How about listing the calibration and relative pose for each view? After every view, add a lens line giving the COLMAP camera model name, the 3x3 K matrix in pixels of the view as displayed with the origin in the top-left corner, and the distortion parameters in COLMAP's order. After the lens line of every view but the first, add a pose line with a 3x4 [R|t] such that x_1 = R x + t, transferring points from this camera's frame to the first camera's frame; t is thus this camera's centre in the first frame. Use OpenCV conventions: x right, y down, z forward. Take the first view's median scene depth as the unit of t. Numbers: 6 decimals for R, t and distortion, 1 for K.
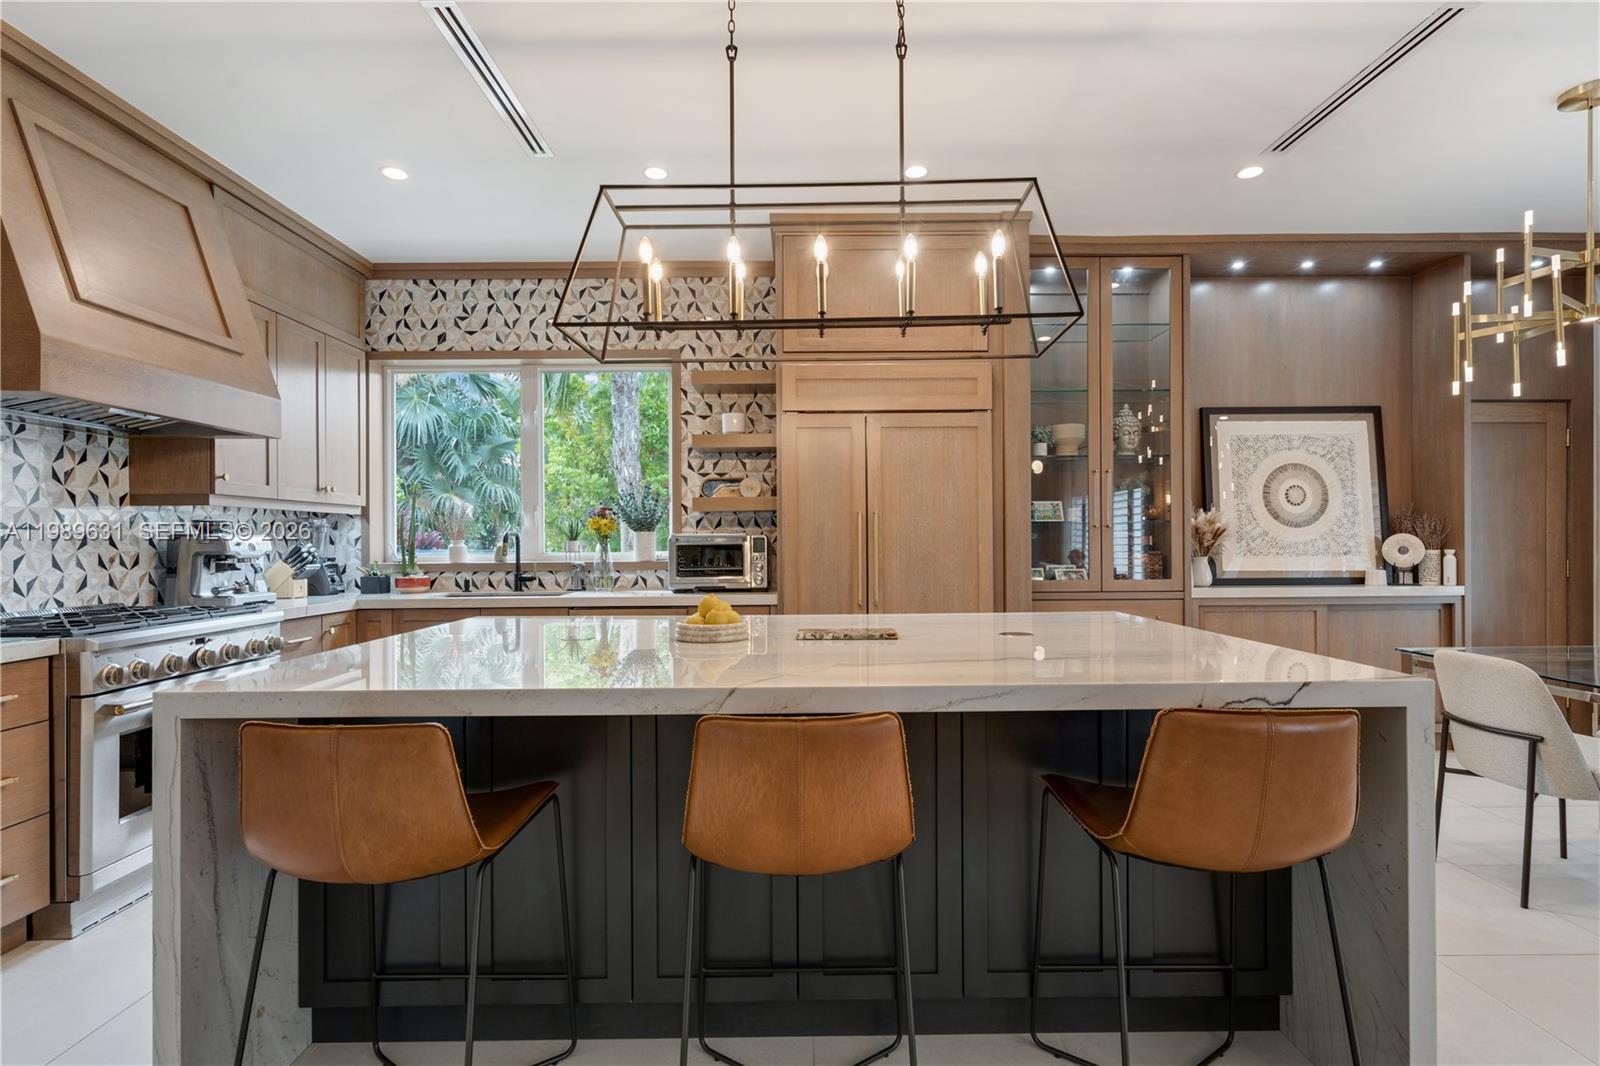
lens RADIAL K [[788.5, 0, 799.1], [0, 788.5, 541.1], [0, 0, 1]] dist [0.003419, 0.000324]
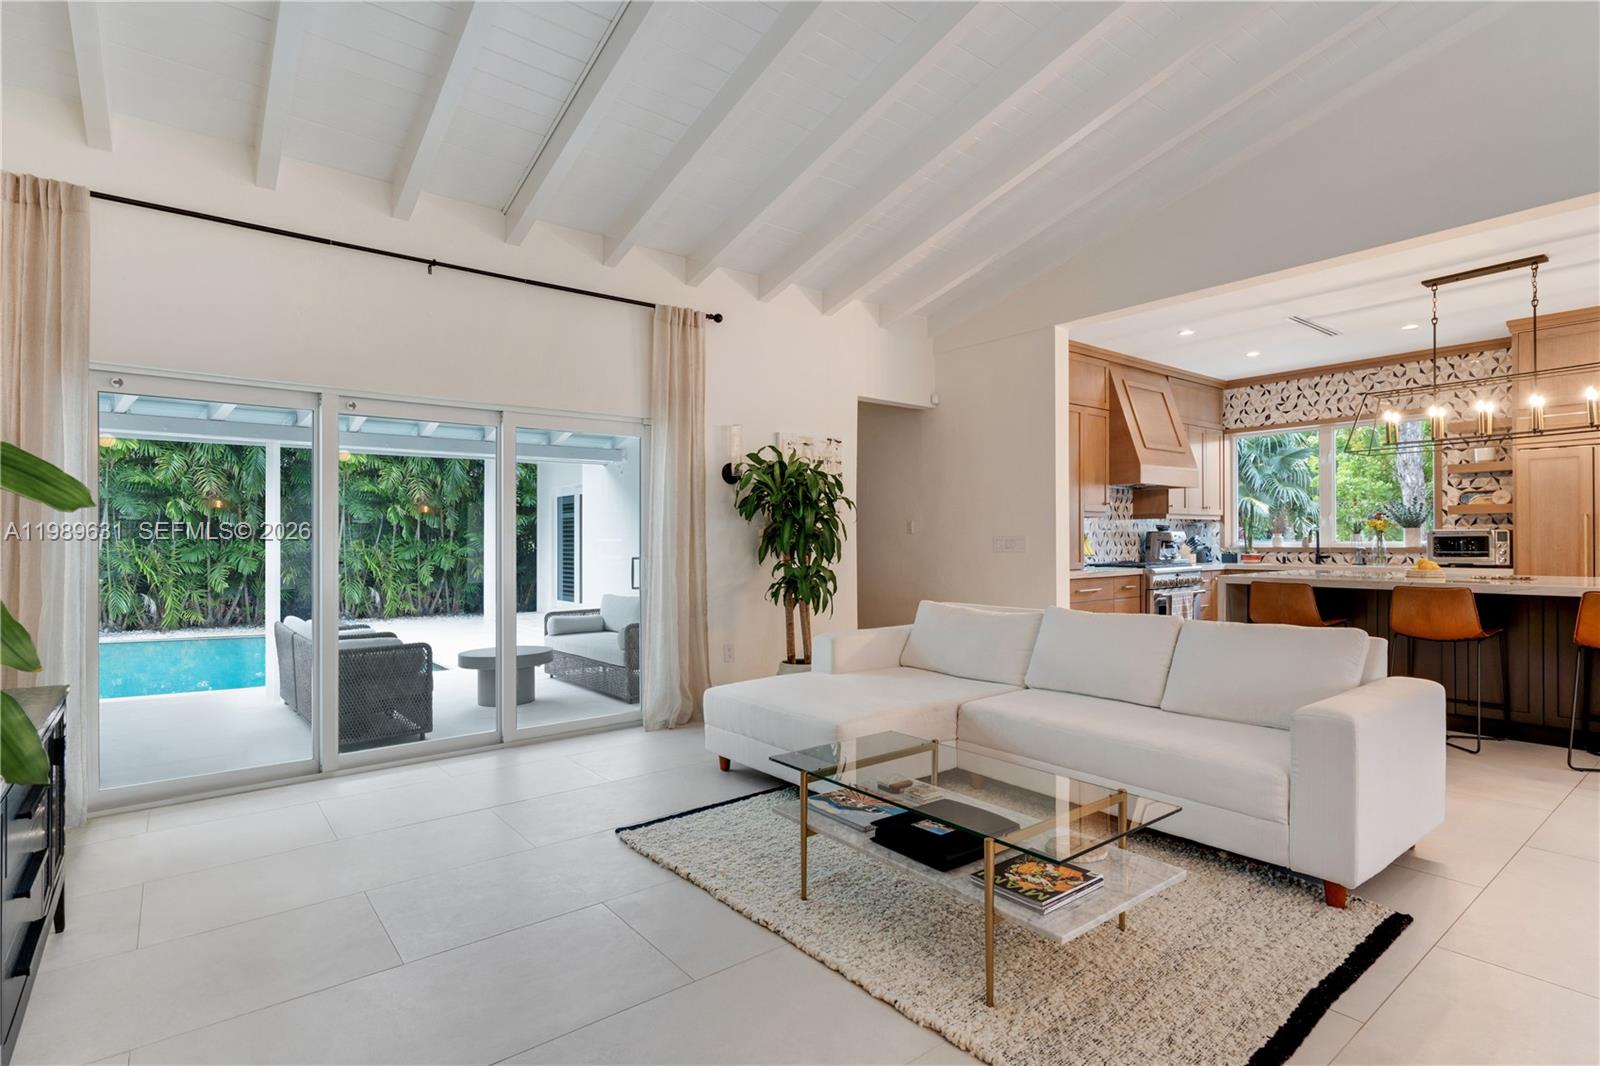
lens RADIAL K [[788.5, 0, 799.0], [0, 788.5, 535.6], [0, 0, 1]] dist [0.003419, 0.000324]
pose [[0.619769, 0.000054, -0.784784, 0.272806], [0.001929, 0.999997, 0.001592, -0.001797], [0.784782, -0.002500, 0.619767, -0.891182]]
